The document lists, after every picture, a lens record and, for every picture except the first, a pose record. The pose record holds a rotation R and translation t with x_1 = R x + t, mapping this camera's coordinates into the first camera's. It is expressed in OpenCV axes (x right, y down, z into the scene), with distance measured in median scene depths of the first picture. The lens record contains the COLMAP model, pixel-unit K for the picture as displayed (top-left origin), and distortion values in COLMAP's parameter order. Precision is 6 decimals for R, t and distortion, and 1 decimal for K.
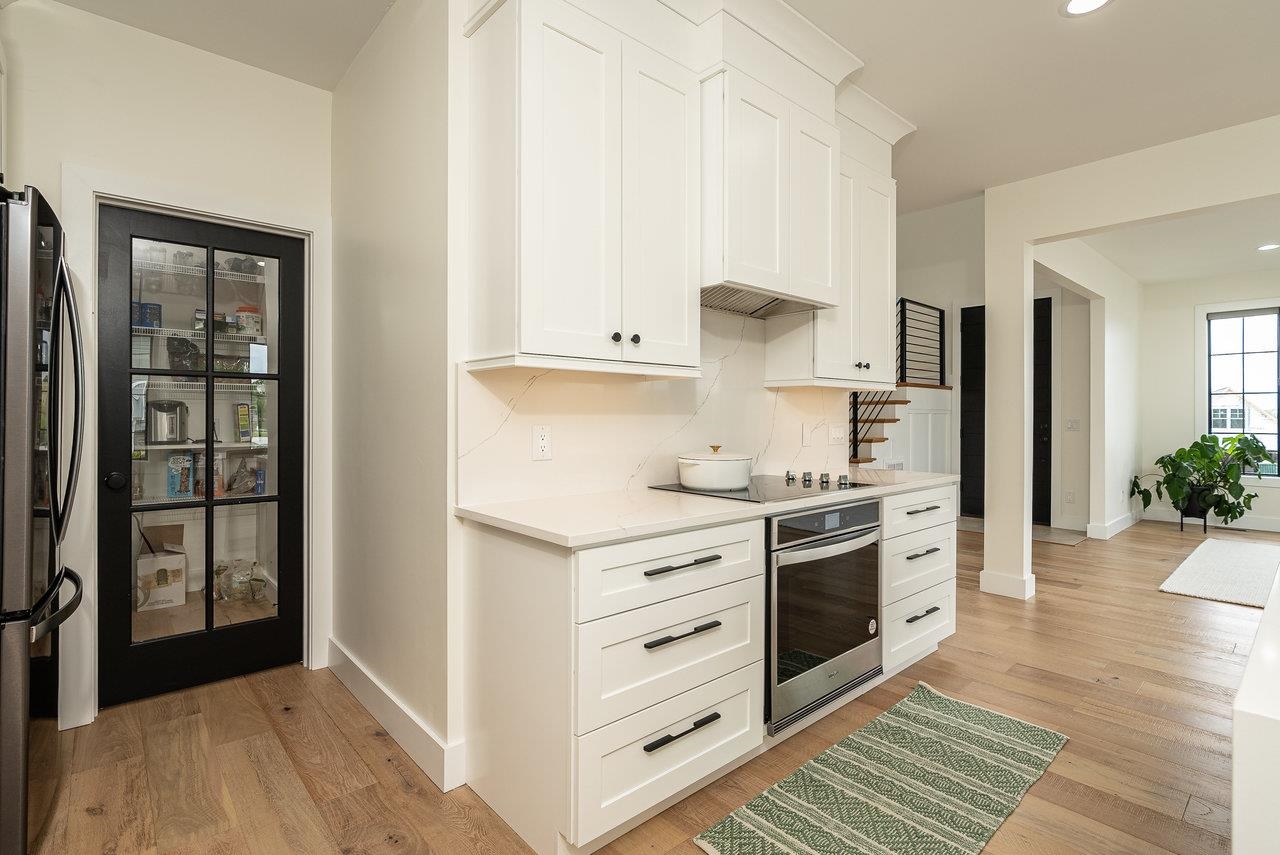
lens RADIAL K [[618.0, 0, 654.8], [0, 618.0, 419.9], [0, 0, 1]] dist [-0.008581, -0.000486]
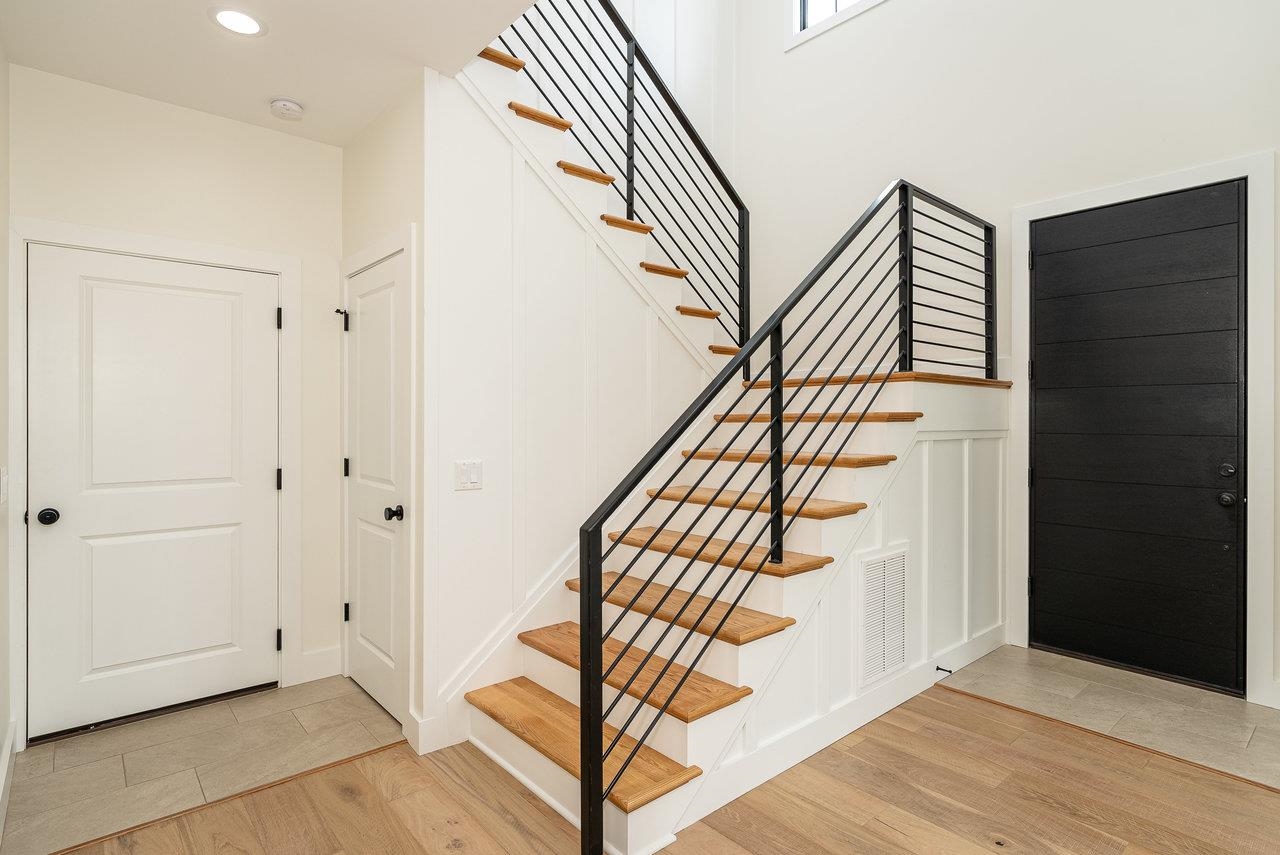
lens RADIAL K [[668.1, 0, 636.9], [0, 668.1, 420.1], [0, 0, 1]] dist [-0.000249, -0.000105]
pose [[0.999668, 0.000667, -0.025742, 0.504880], [-0.000911, 0.999955, -0.009472, -0.046111], [0.025734, 0.009493, 0.999624, 1.175425]]
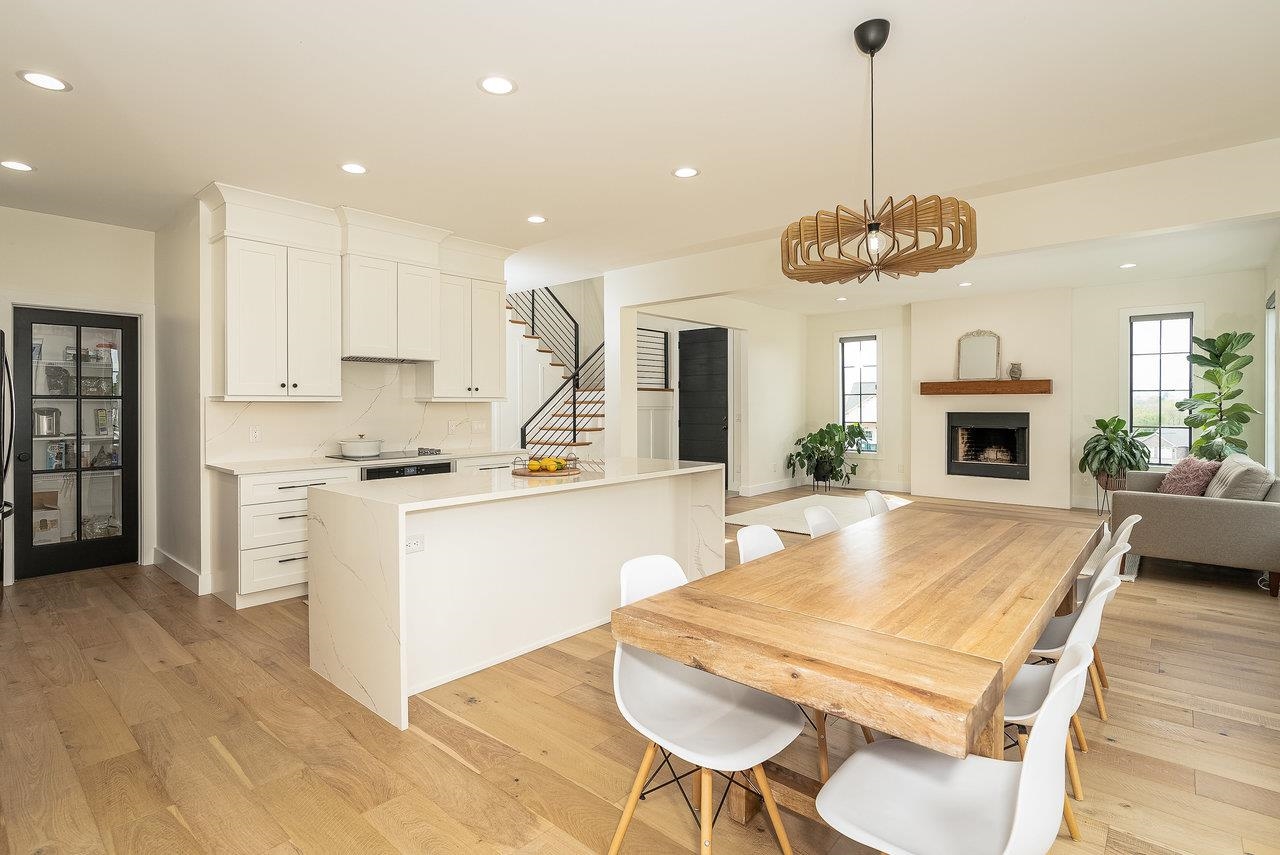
lens RADIAL K [[618.0, 0, 635.1], [0, 618.0, 409.6], [0, 0, 1]] dist [-0.008581, -0.000486]
pose [[0.993239, -0.005187, 0.115967, 0.612868], [0.004984, 0.999986, 0.002038, -0.031301], [-0.115976, -0.001446, 0.993251, -0.869455]]
